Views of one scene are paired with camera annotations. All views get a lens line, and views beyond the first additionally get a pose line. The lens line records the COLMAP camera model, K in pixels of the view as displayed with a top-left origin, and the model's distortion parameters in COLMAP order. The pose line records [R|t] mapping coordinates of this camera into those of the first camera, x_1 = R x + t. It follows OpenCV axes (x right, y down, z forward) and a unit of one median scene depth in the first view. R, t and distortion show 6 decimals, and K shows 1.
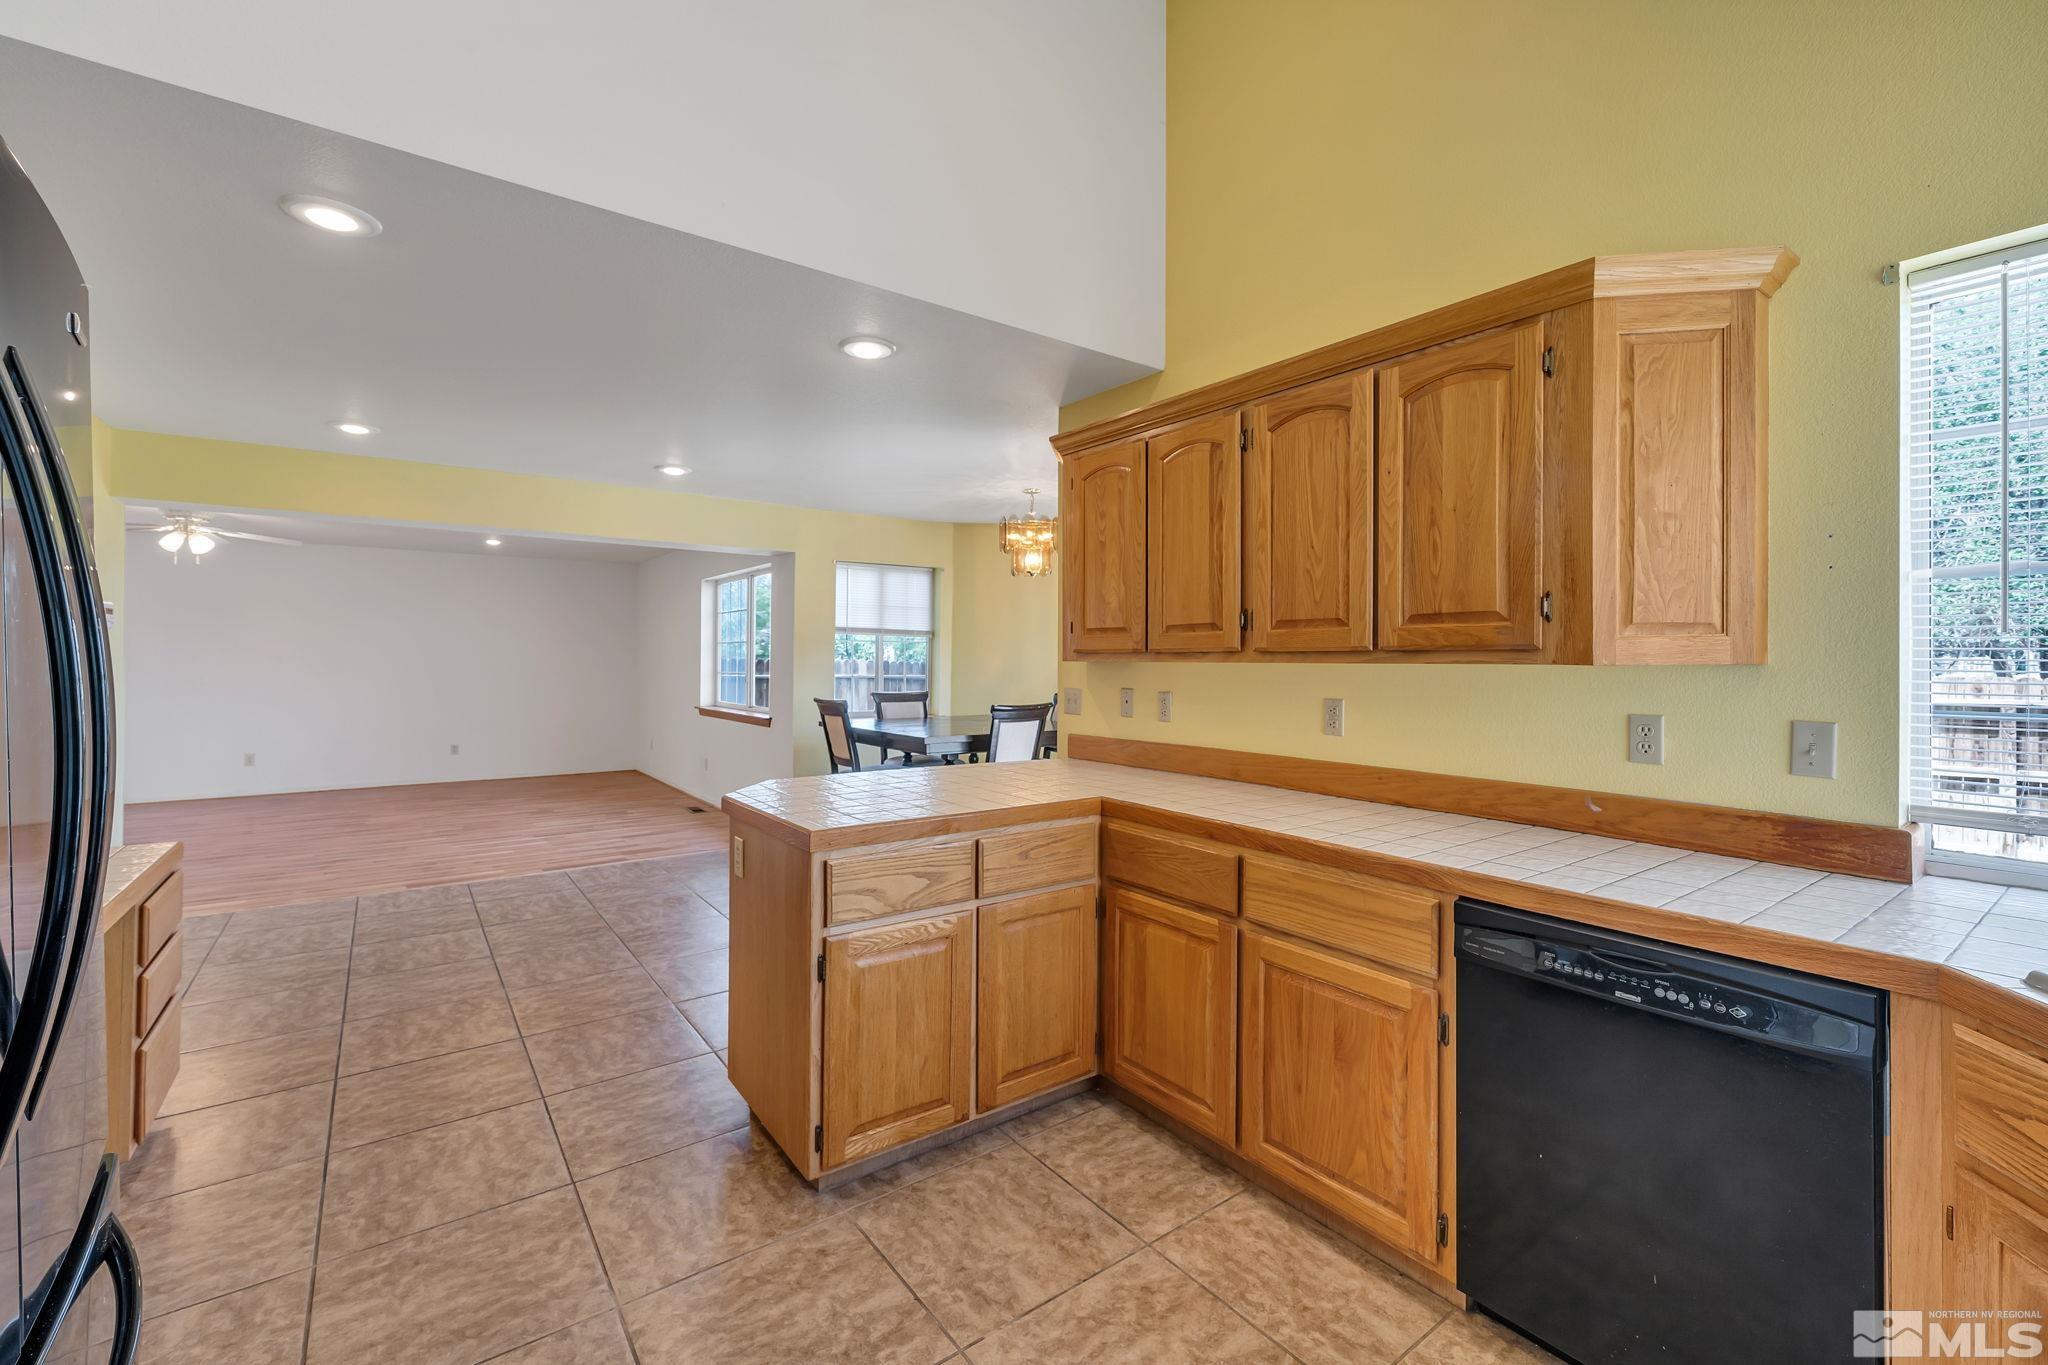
lens RADIAL K [[845.9, 0, 1010.7], [0, 845.9, 661.6], [0, 0, 1]] dist [-0.003122, -0.000962]
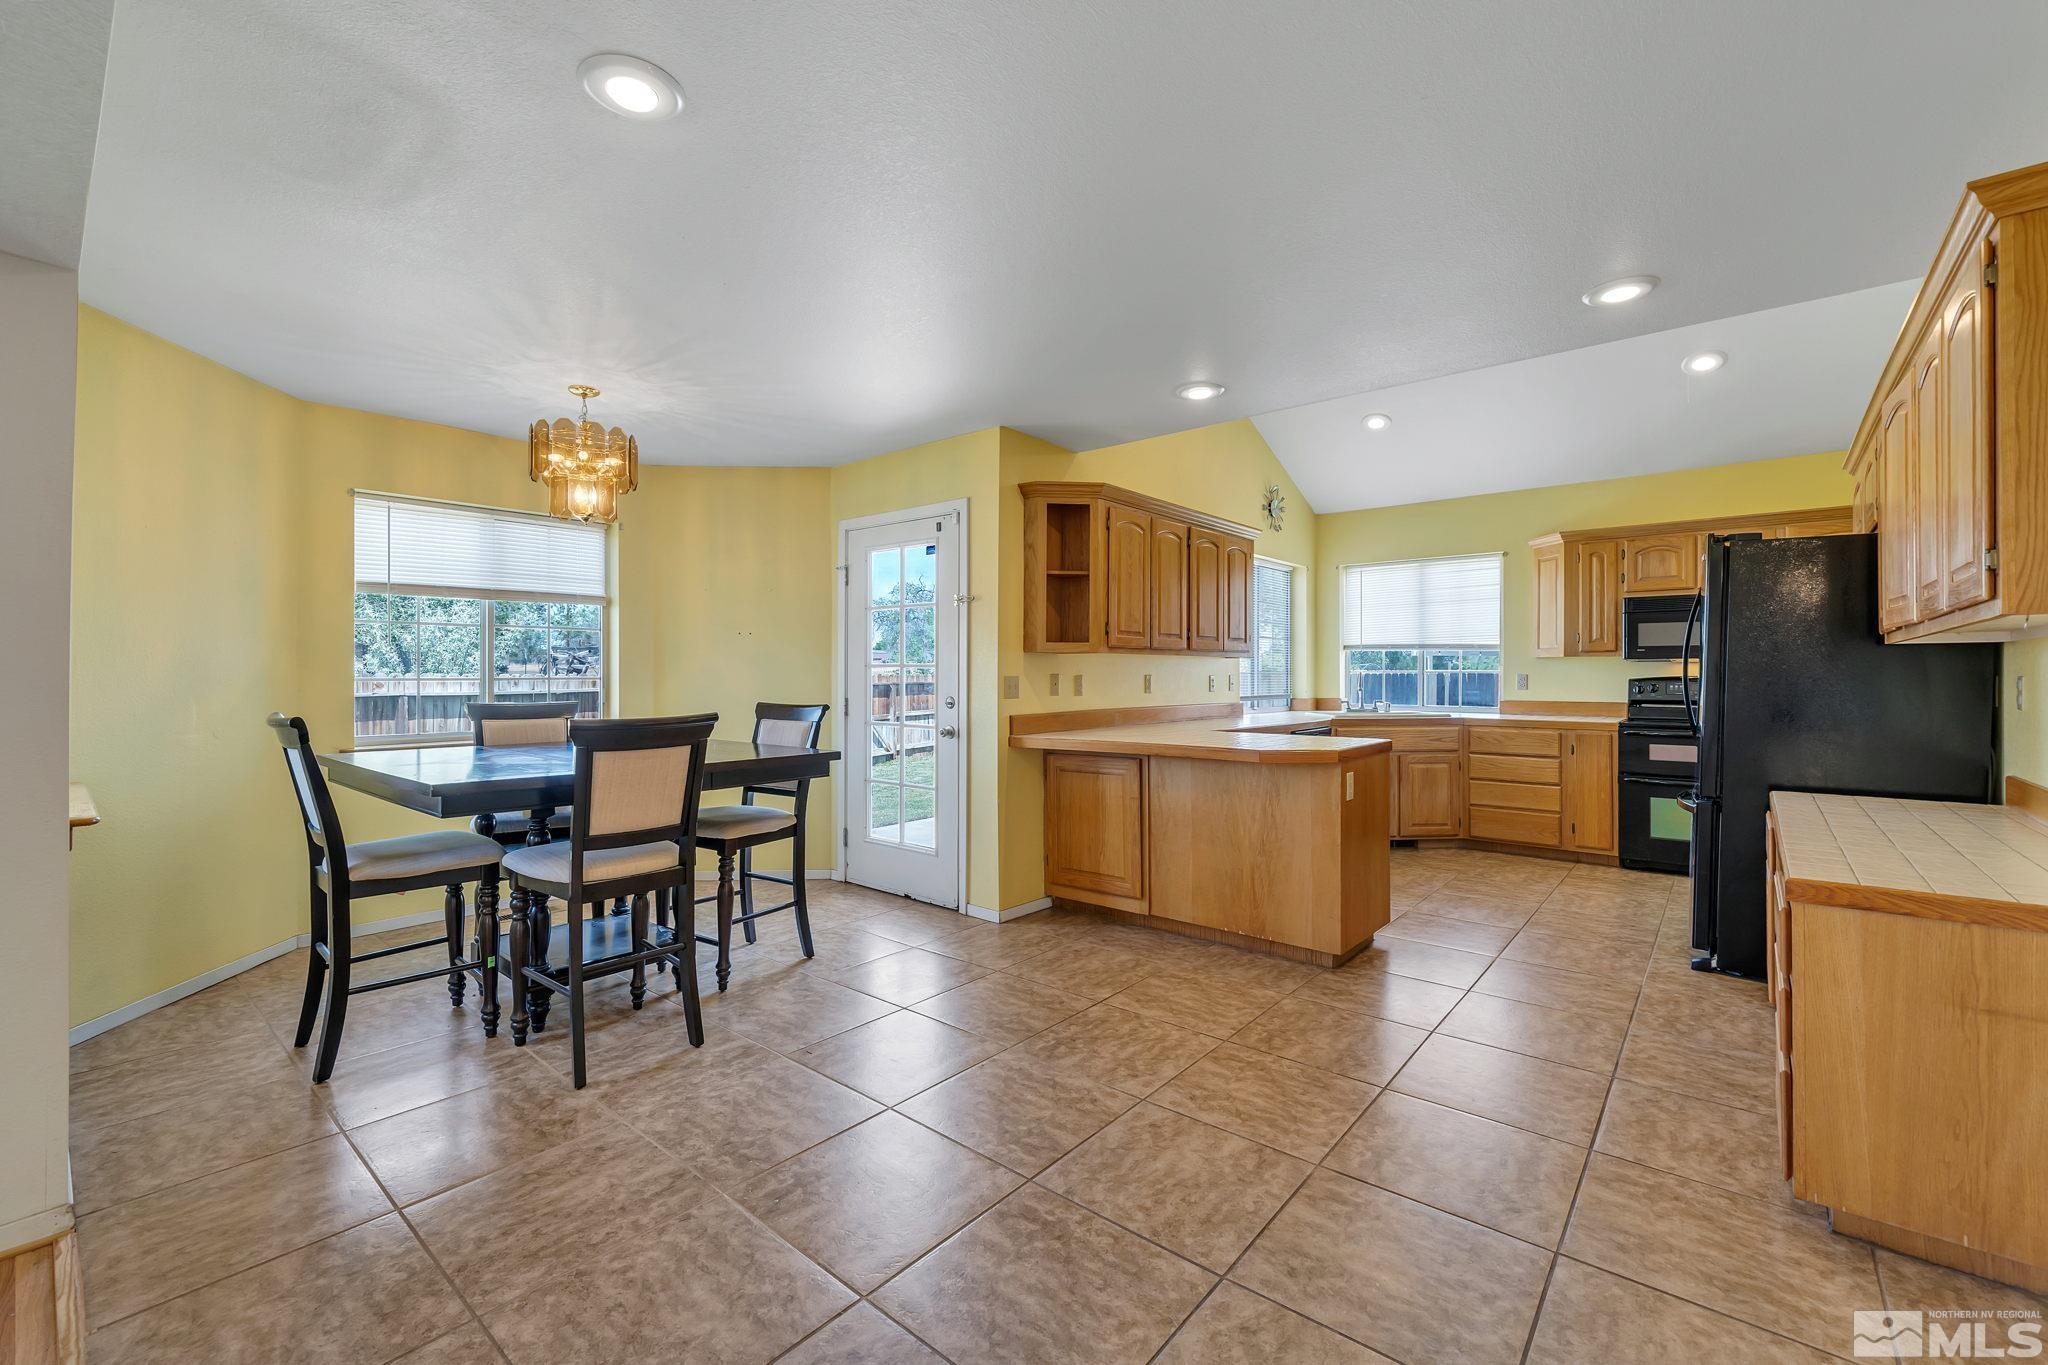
lens RADIAL K [[840.0, 0, 1029.9], [0, 840.0, 677.3], [0, 0, 1]] dist [-0.000395, -0.000864]
pose [[-0.230333, -0.007688, 0.973081, -0.856048], [0.002996, 0.999958, 0.008609, 0.017780], [-0.973107, 0.004898, -0.230301, 1.002806]]
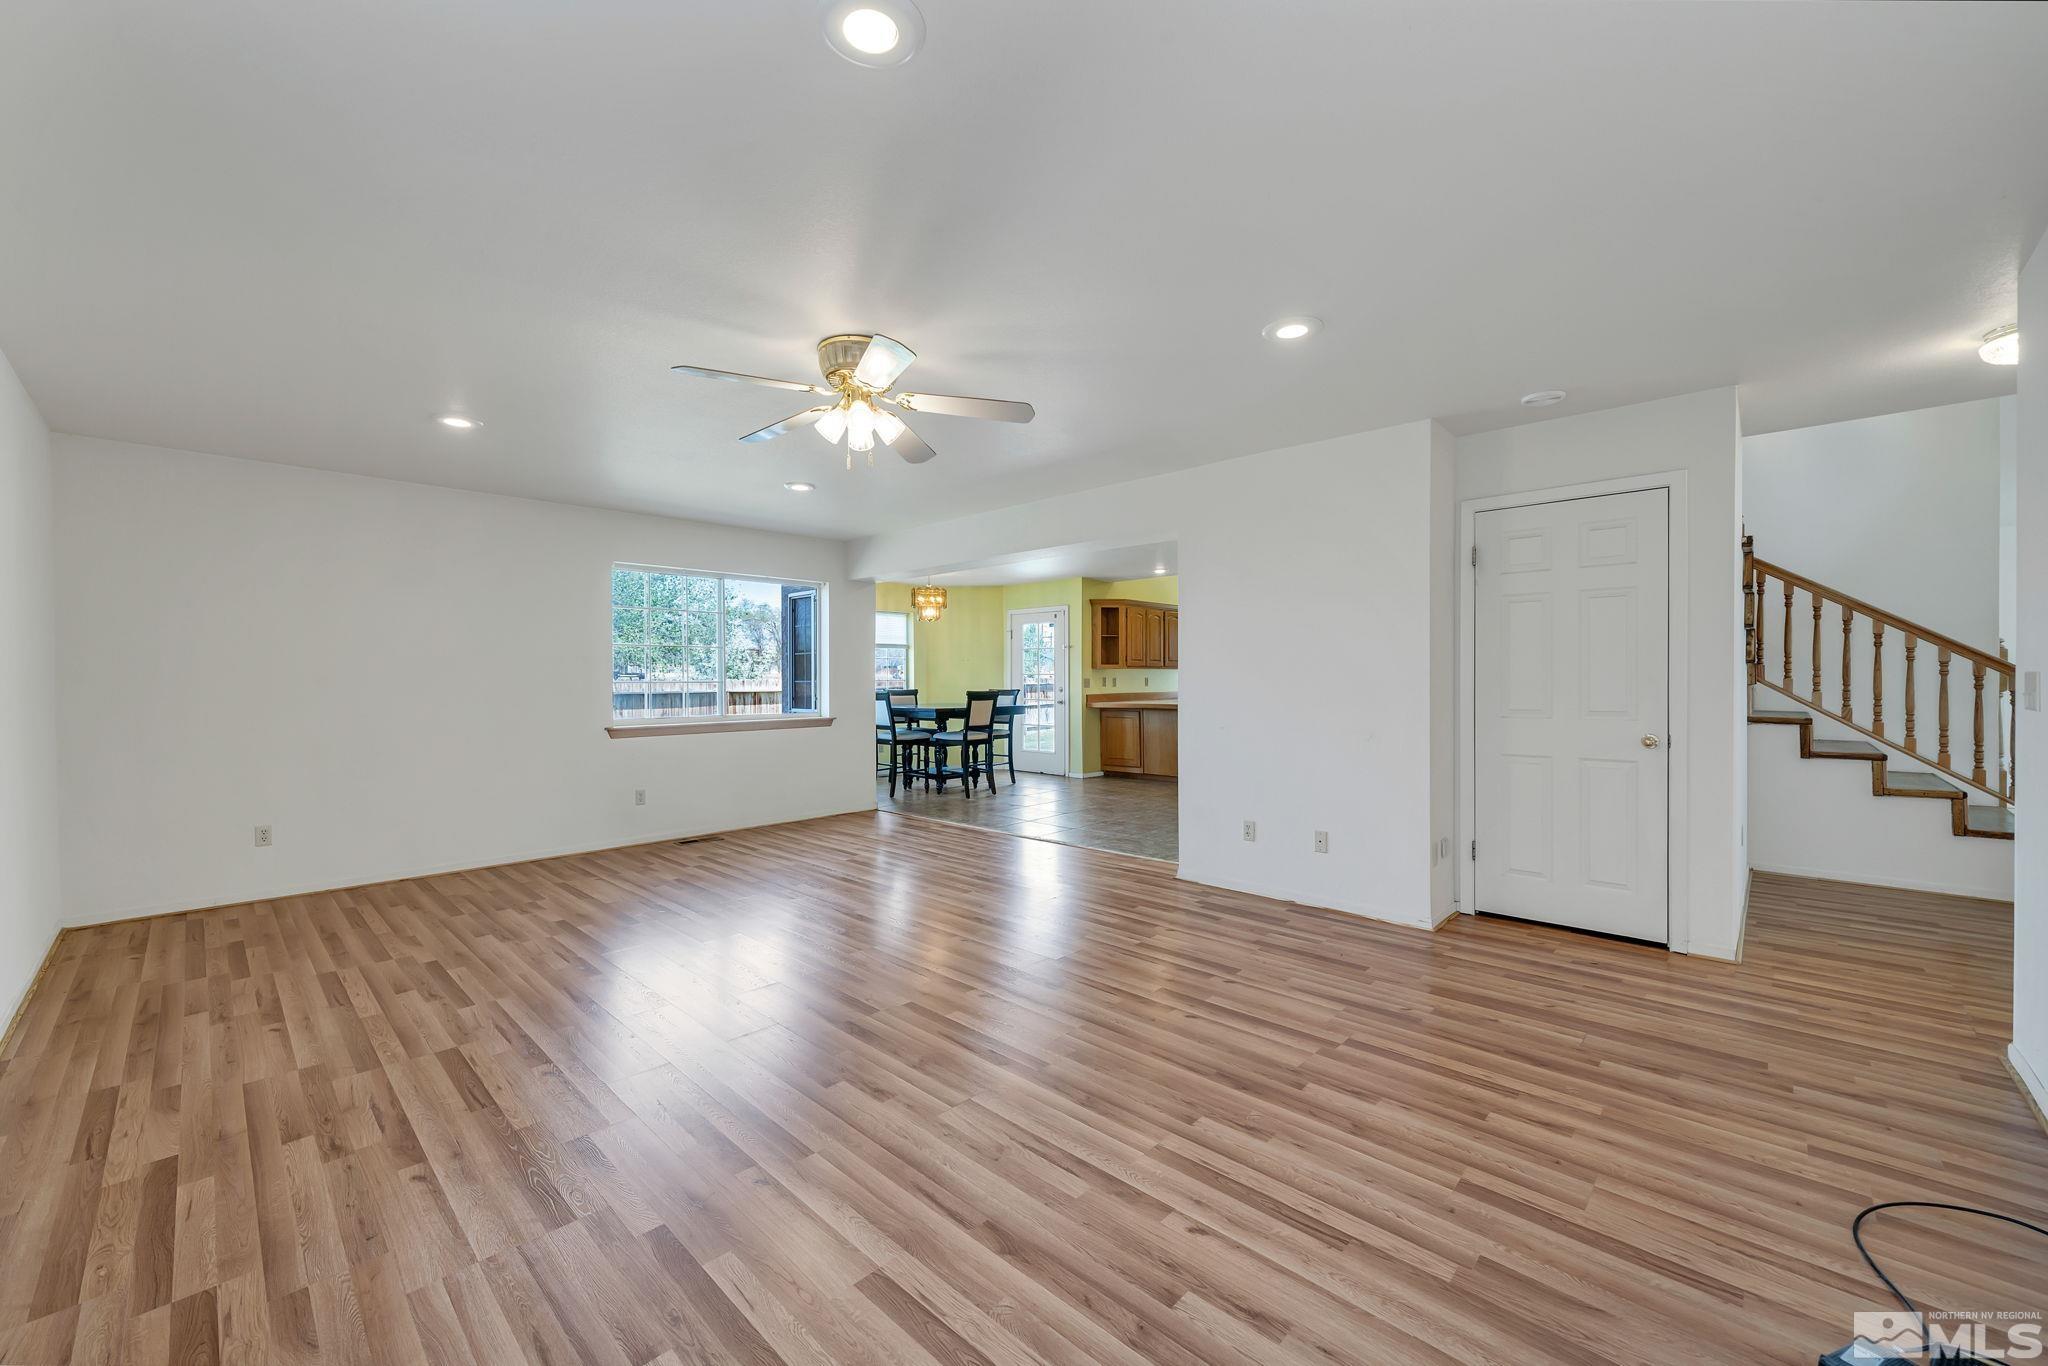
lens RADIAL K [[796.0, 0, 1019.0], [0, 796.0, 678.9], [0, 0, 1]] dist [-0.001708, -0.000005]
pose [[-0.171528, -0.003369, 0.985173, -2.030131], [0.006853, 0.999966, 0.004612, 0.014444], [-0.985155, 0.007542, -0.171500, 1.357390]]
